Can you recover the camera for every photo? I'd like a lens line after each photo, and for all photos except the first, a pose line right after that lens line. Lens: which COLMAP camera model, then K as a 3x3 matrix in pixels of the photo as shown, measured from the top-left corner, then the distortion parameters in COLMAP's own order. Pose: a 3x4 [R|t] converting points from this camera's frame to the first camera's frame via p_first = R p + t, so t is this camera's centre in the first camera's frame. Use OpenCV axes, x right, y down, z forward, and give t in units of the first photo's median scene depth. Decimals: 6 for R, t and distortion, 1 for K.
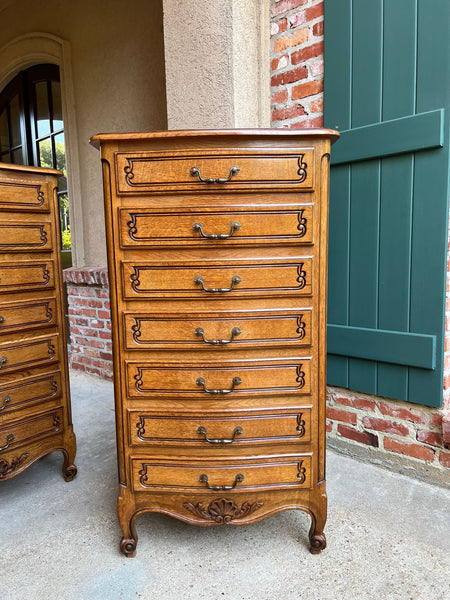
lens RADIAL K [[453.7, 0, 222.1], [0, 453.7, 304.9], [0, 0, 1]] dist [0.040116, -0.043201]
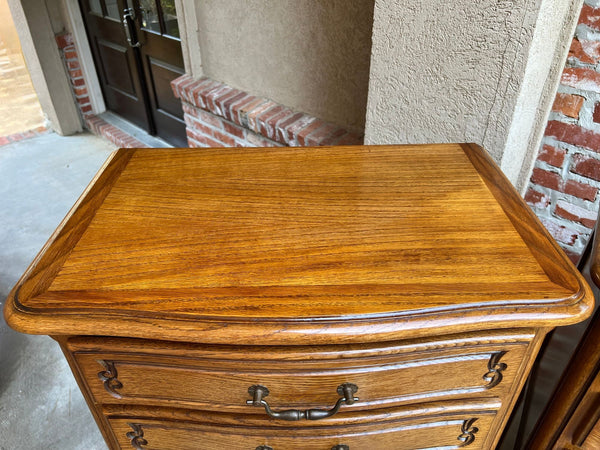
lens RADIAL K [[453.7, 0, 299.5], [0, 453.7, 227.6], [0, 0, 1]] dist [0.040116, -0.043201]
pose [[0.998602, 0.042193, -0.031834, -0.198729], [-0.022332, 0.882692, 0.469422, -0.389487], [0.047906, -0.468055, 0.882400, 0.429816]]
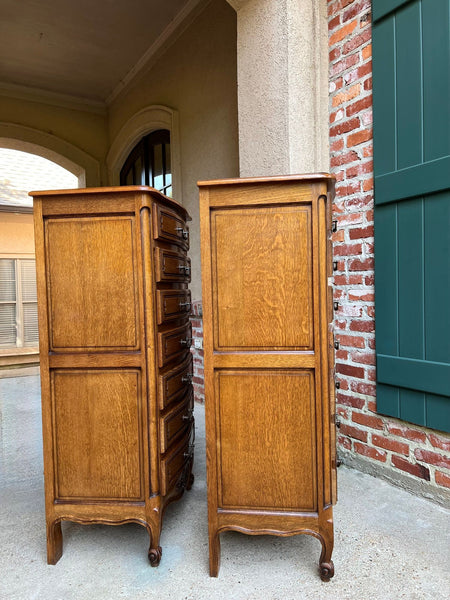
lens RADIAL K [[453.7, 0, 221.8], [0, 453.7, 304.1], [0, 0, 1]] dist [0.040116, -0.043201]
pose [[0.963156, 0.009396, -0.268778, 0.166549], [-0.031770, 0.996367, -0.079015, 0.022333], [0.267059, 0.084643, 0.959956, -0.102411]]
